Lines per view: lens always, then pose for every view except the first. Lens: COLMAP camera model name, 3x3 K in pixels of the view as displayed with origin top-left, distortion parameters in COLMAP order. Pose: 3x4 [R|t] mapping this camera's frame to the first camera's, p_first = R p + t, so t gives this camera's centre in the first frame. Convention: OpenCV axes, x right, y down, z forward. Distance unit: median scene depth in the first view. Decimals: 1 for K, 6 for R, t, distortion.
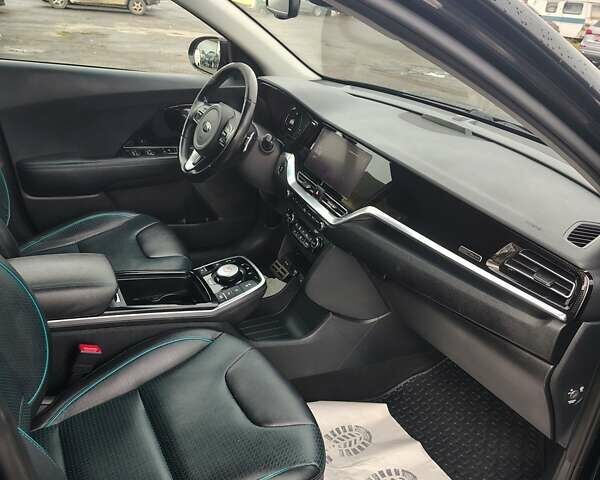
lens RADIAL K [[564.1, 0, 300.0], [0, 564.1, 240.0], [0, 0, 1]] dist [0.065499, -0.085273]
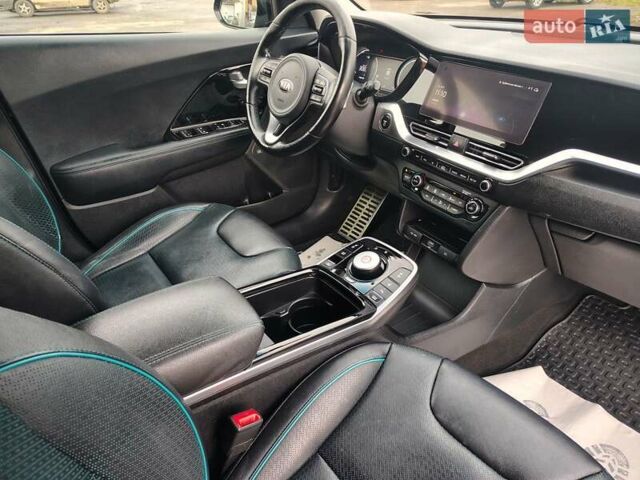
lens RADIAL K [[448.3, 0, 321.7], [0, 448.3, 235.4], [0, 0, 1]] dist [0.025112, -0.004157]
pose [[0.979104, -0.183333, 0.088005, -0.210928], [0.172264, 0.977690, 0.120199, -0.059558], [-0.108078, -0.102527, 0.988841, 0.343090]]
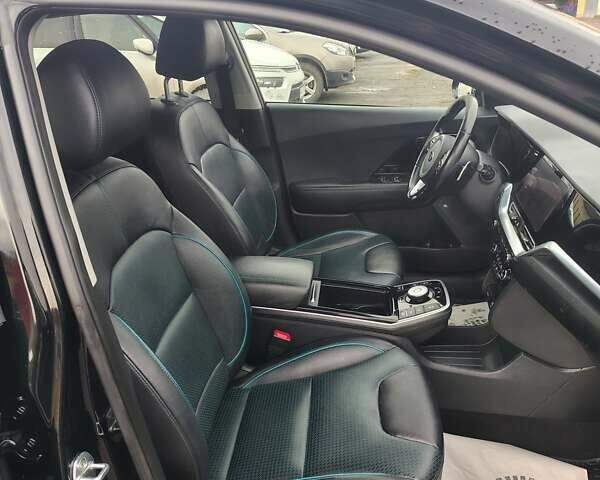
lens RADIAL K [[564.1, 0, 300.0], [0, 564.1, 240.0], [0, 0, 1]] dist [0.065499, -0.085273]
pose [[0.828984, 0.090064, -0.551973, 0.233908], [-0.117605, 0.992953, -0.014608, 0.000691], [0.546767, 0.077025, 0.833734, -0.007701]]
